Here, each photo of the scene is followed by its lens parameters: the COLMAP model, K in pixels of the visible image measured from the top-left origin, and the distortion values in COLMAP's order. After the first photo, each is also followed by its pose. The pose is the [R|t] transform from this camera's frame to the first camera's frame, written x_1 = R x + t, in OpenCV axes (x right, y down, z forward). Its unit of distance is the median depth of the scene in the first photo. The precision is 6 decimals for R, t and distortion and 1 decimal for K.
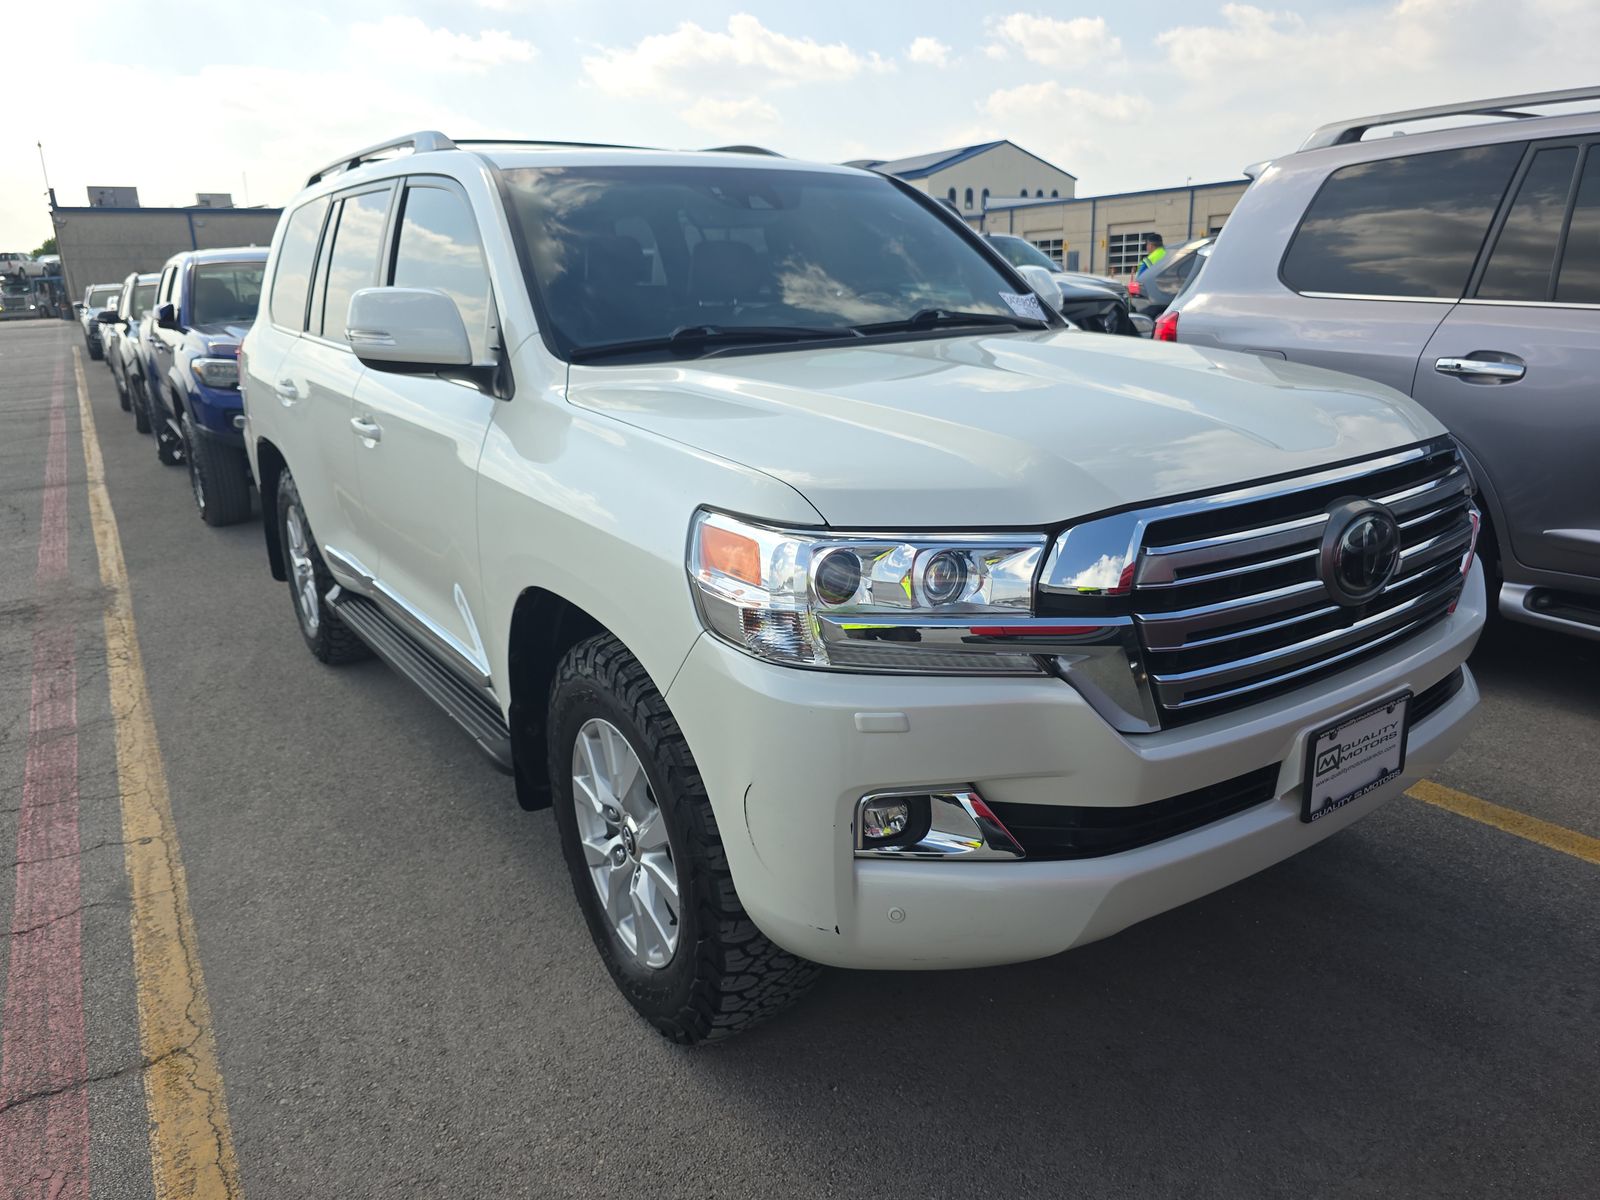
lens RADIAL K [[1159.9, 0, 800.0], [0, 1159.9, 600.0], [0, 0, 1]] dist [0.062982, -0.082547]
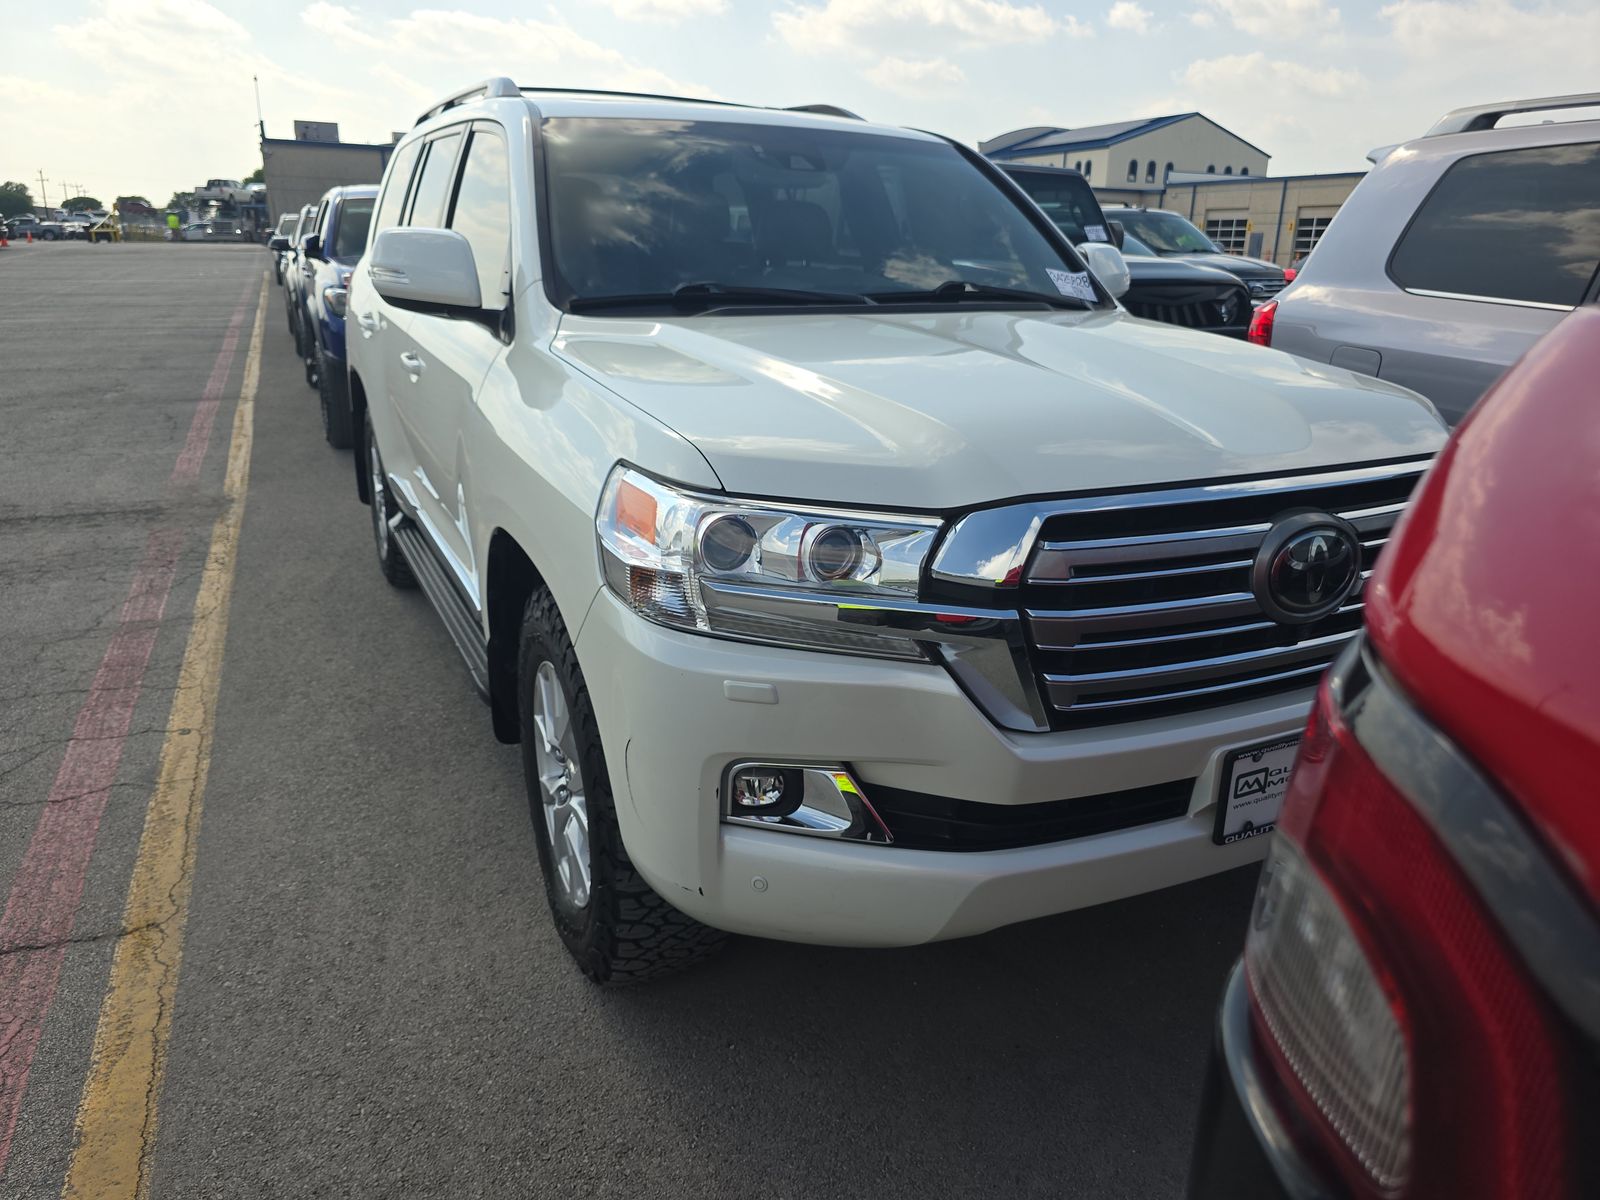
lens RADIAL K [[1150.4, 0, 834.3], [0, 1150.4, 603.6], [0, 0, 1]] dist [0.059757, -0.077202]
pose [[0.987005, 0.096467, -0.128513, 0.182279], [-0.092090, 0.994963, 0.039592, -0.011200], [0.131685, -0.027243, 0.990917, 0.022139]]
